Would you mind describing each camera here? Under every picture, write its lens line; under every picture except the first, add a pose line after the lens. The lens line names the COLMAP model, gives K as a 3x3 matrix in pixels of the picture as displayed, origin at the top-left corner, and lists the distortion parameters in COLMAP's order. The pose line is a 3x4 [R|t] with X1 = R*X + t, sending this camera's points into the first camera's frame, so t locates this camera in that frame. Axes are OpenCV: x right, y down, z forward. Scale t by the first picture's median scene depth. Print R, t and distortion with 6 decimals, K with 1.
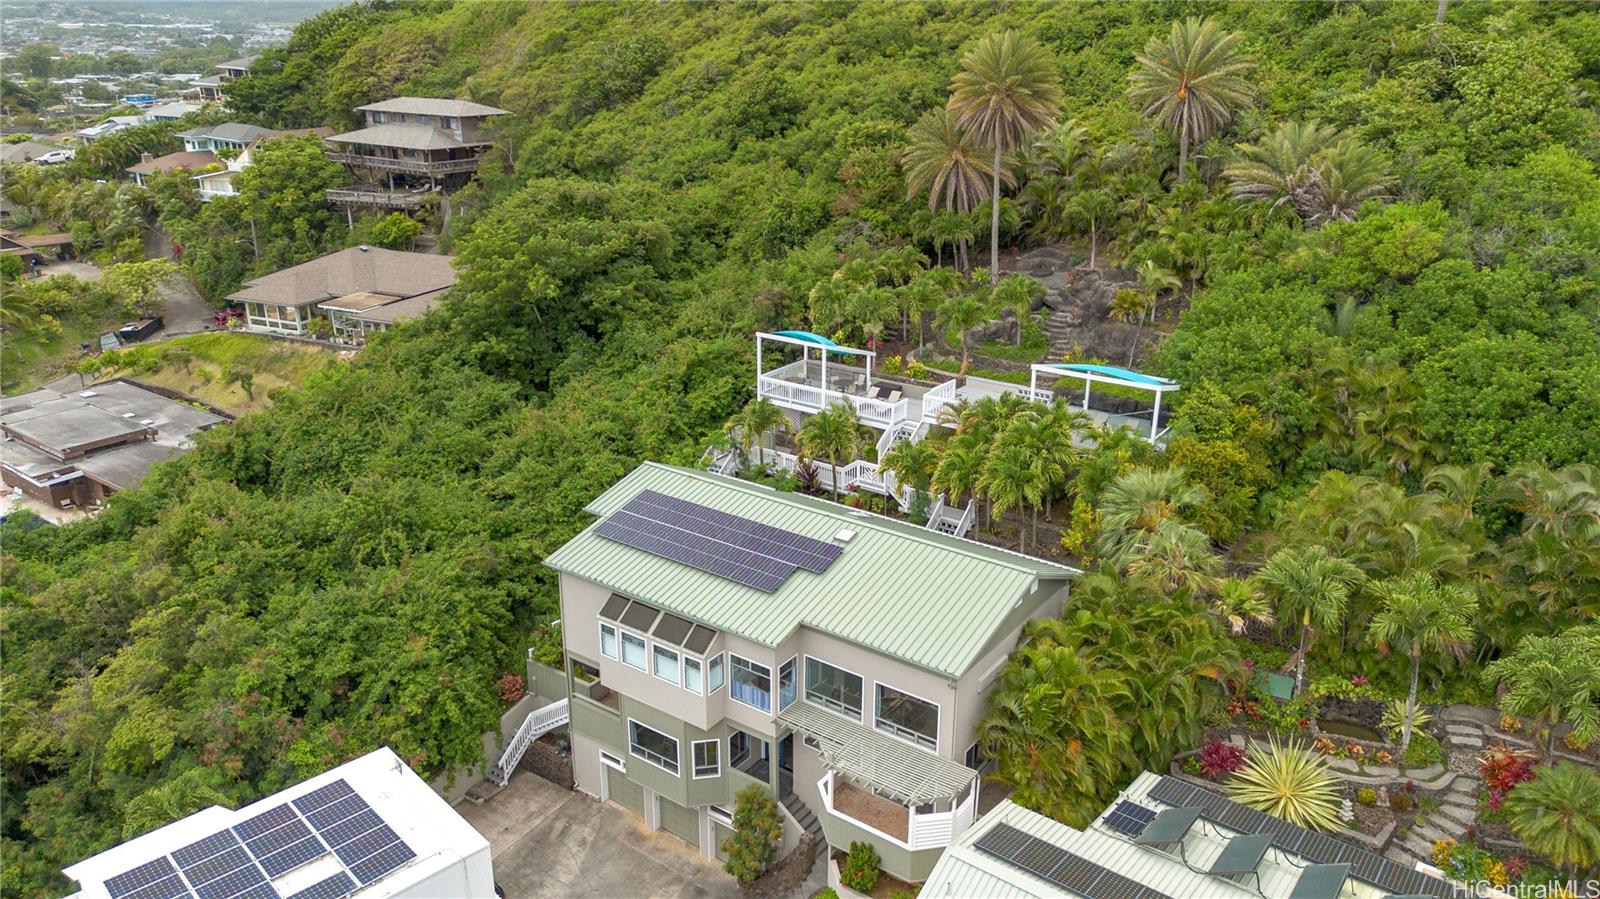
lens RADIAL K [[1161.6, 0, 800.0], [0, 1161.6, 449.5], [0, 0, 1]] dist [0.001979, -0.006954]
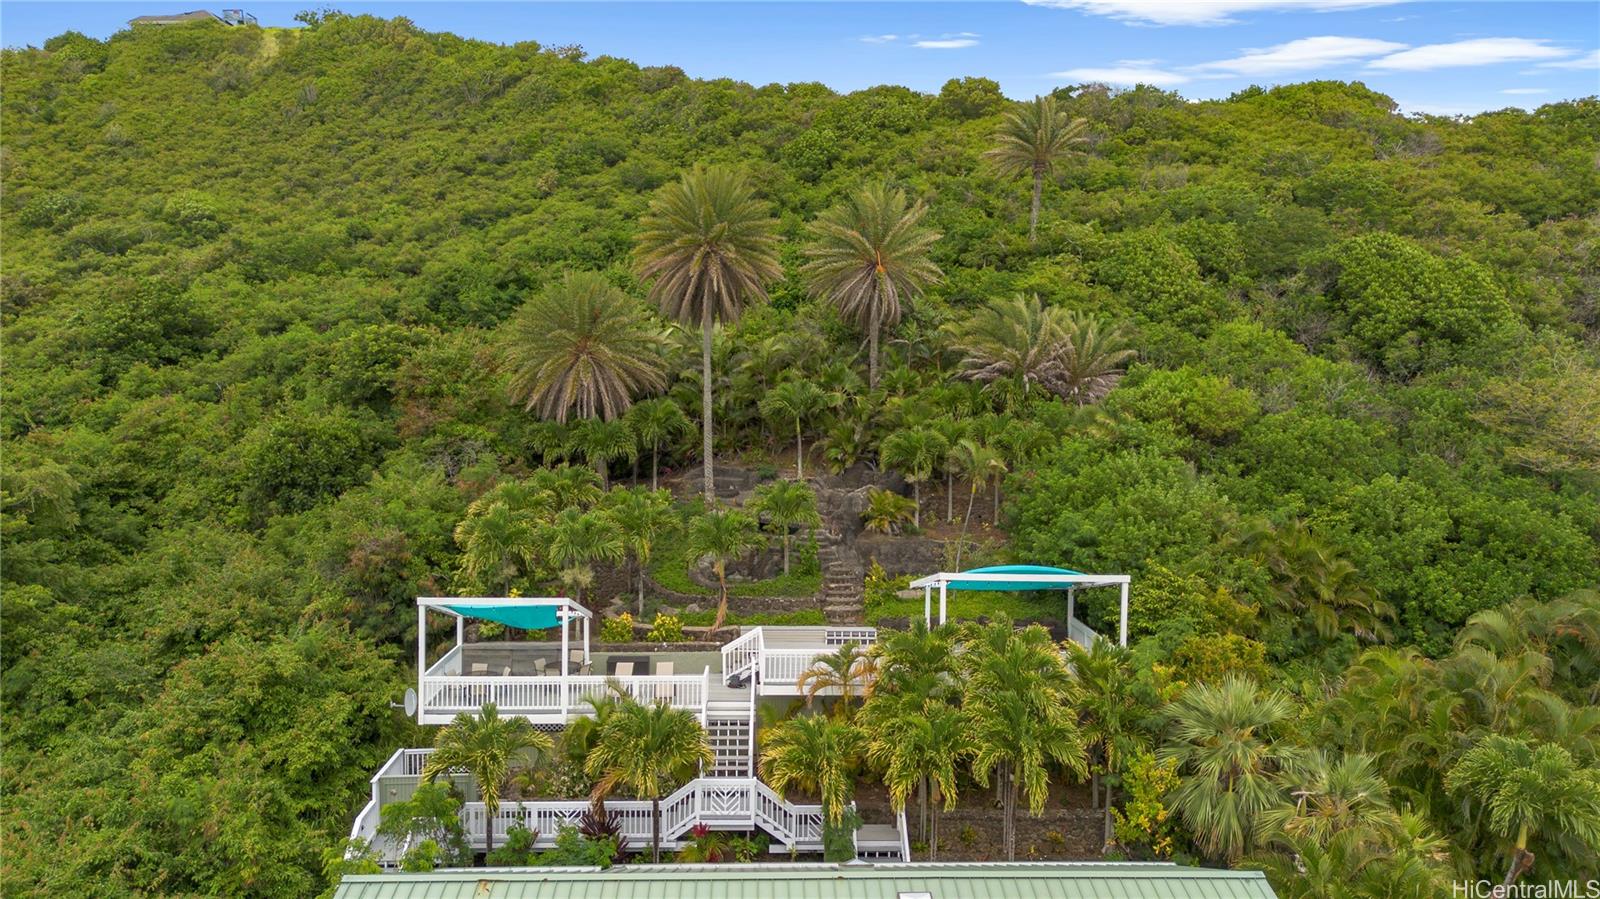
lens RADIAL K [[1102.0, 0, 800.0], [0, 1102.0, 449.5], [0, 0, 1]] dist [0.022855, -0.000666]
pose [[0.775793, -0.030245, 0.630262, -0.237159], [0.201647, 0.958356, -0.202218, -0.025251], [-0.597900, 0.283969, 0.749585, 0.481856]]
